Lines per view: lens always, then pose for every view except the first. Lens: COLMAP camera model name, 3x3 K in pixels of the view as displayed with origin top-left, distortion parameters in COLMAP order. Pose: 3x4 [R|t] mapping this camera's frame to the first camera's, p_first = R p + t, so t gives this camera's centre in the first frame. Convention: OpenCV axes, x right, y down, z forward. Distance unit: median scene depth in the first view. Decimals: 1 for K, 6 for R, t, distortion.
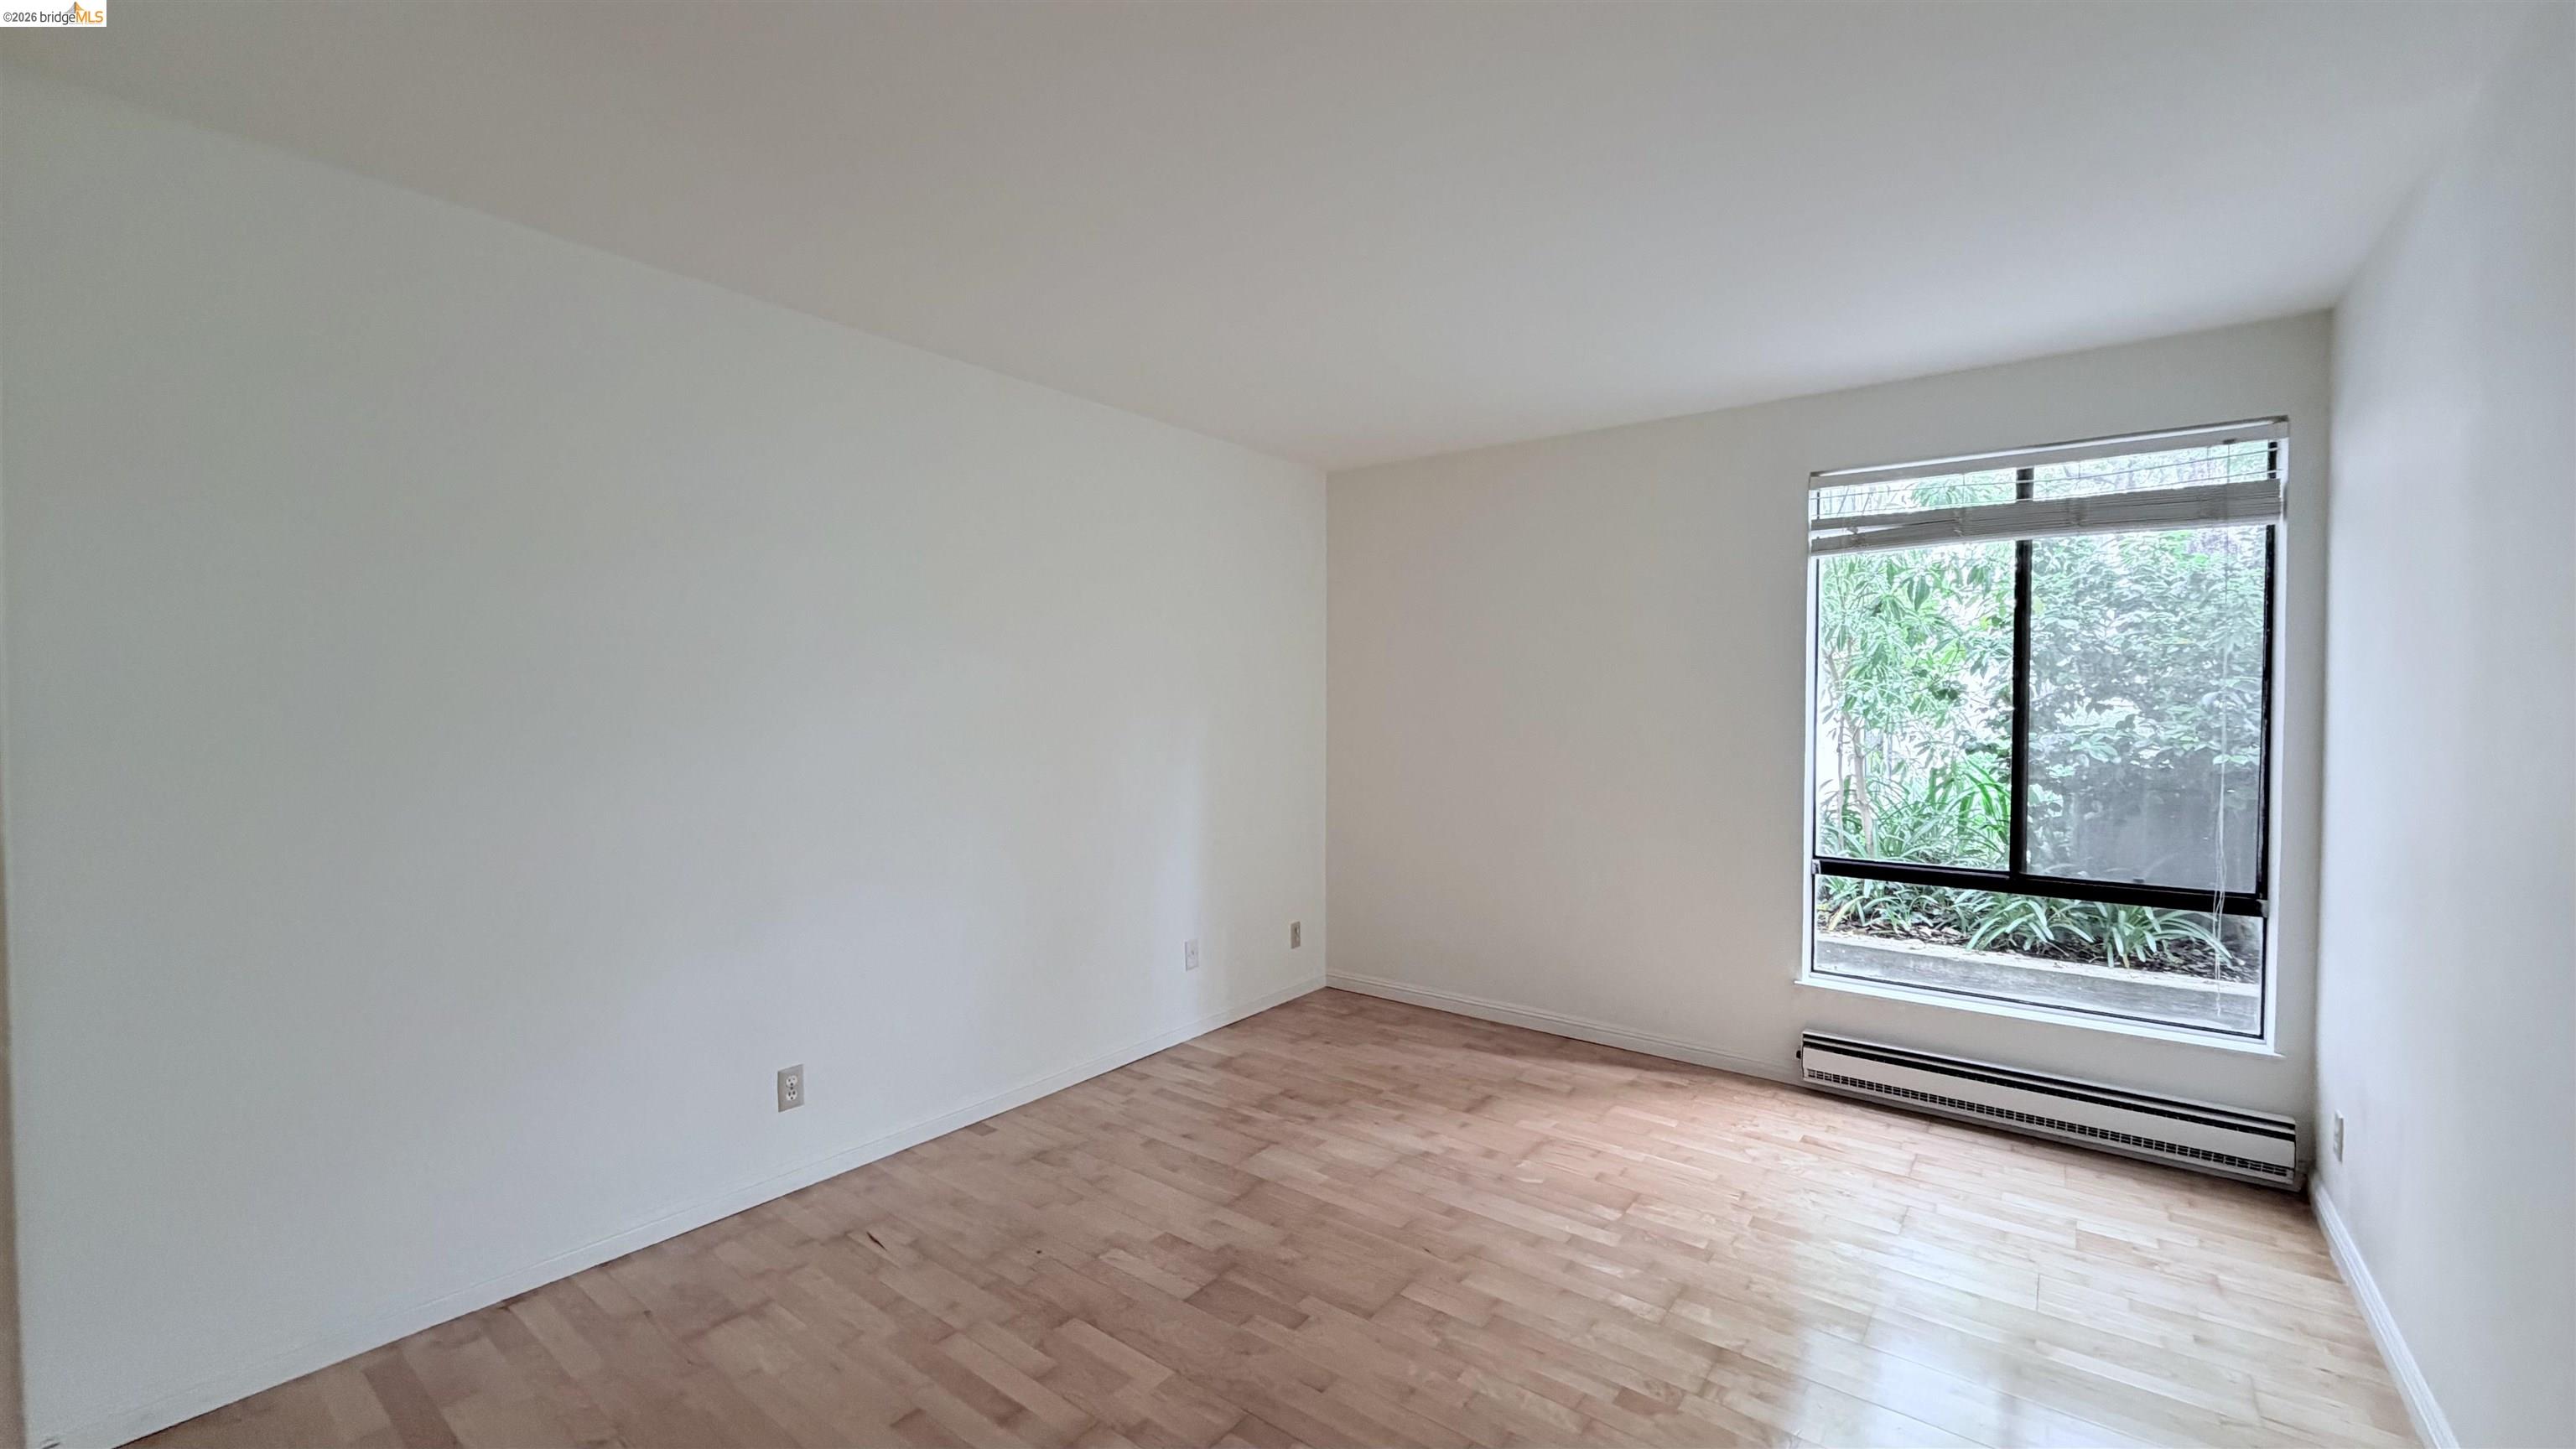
lens RADIAL K [[1016.8, 0, 1281.0], [0, 1016.8, 715.6], [0, 0, 1]] dist [-0.000202, 0.000279]
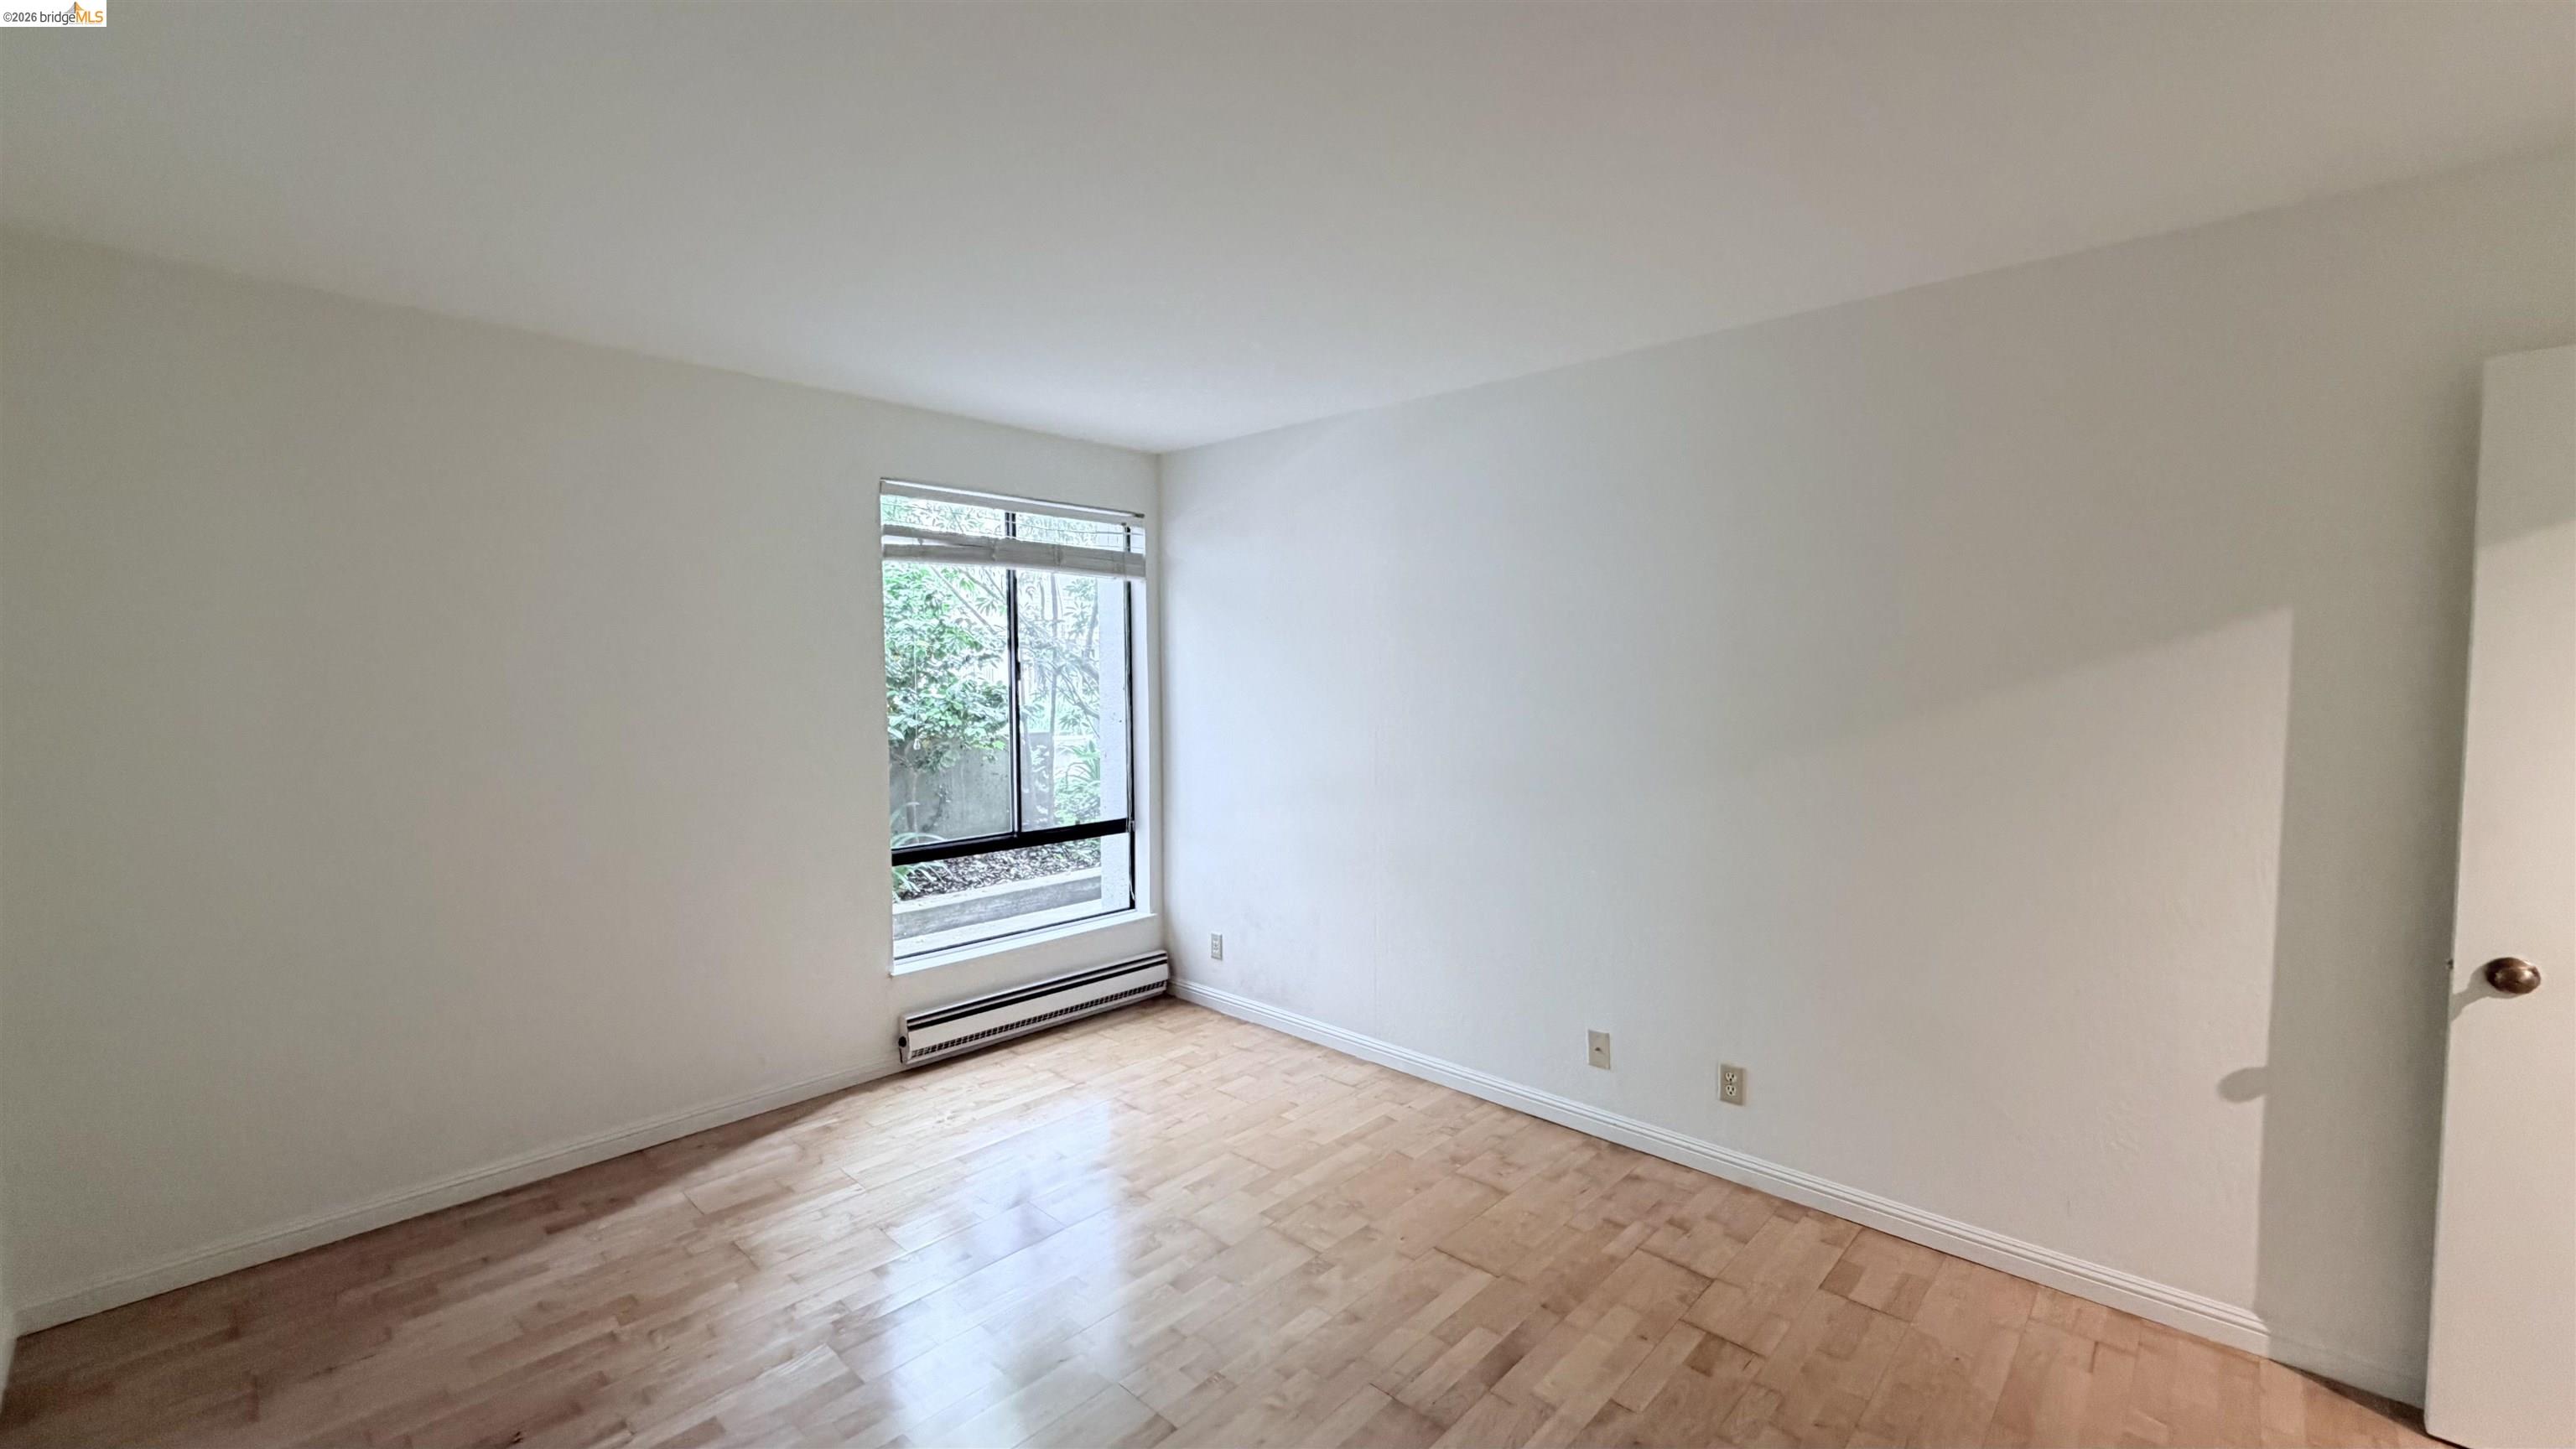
lens RADIAL K [[1016.8, 0, 1281.6], [0, 1016.8, 723.5], [0, 0, 1]] dist [-0.000202, 0.000279]
pose [[0.103796, -0.054214, 0.993120, -0.508402], [0.017326, 0.998460, 0.052694, -0.043581], [-0.994448, 0.011737, 0.104575, 0.548445]]
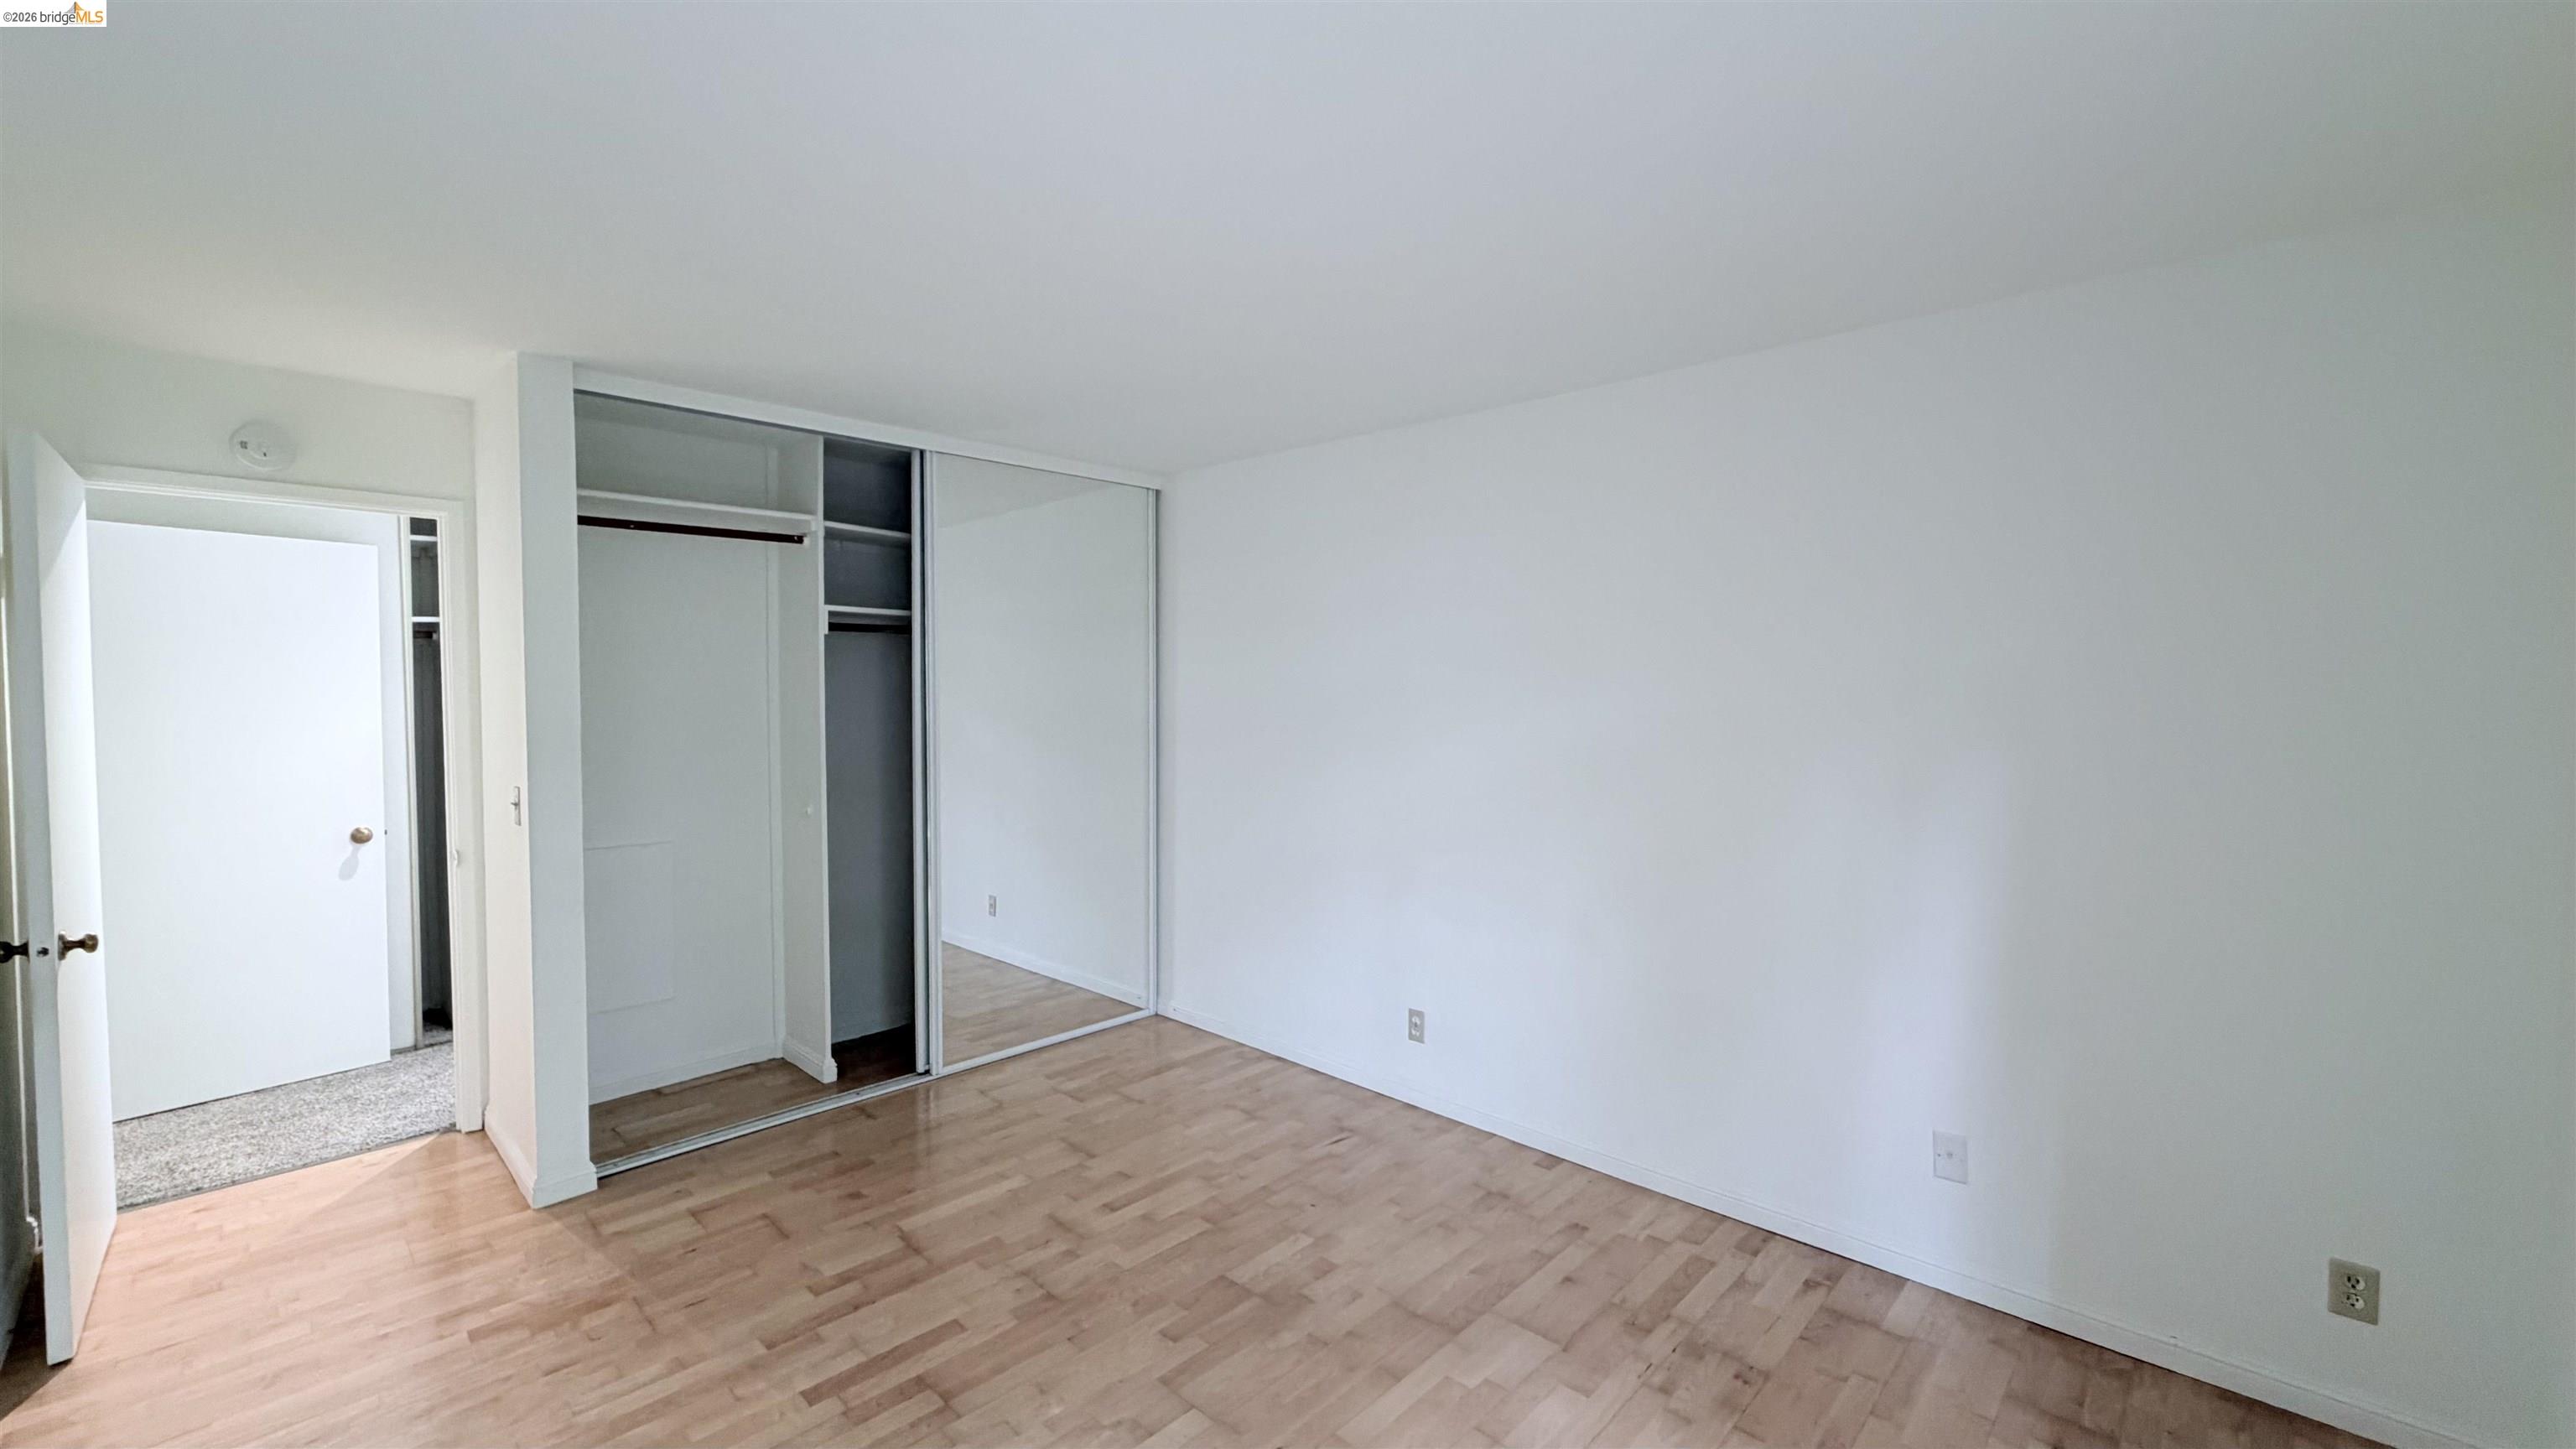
lens RADIAL K [[1016.8, 0, 1280.9], [0, 1016.8, 717.0], [0, 0, 1]] dist [-0.000202, 0.000279]
pose [[-0.089909, 0.030184, -0.995493, 0.704645], [-0.025653, 0.999139, 0.032611, -0.055778], [0.995620, 0.028469, -0.089057, 0.808464]]
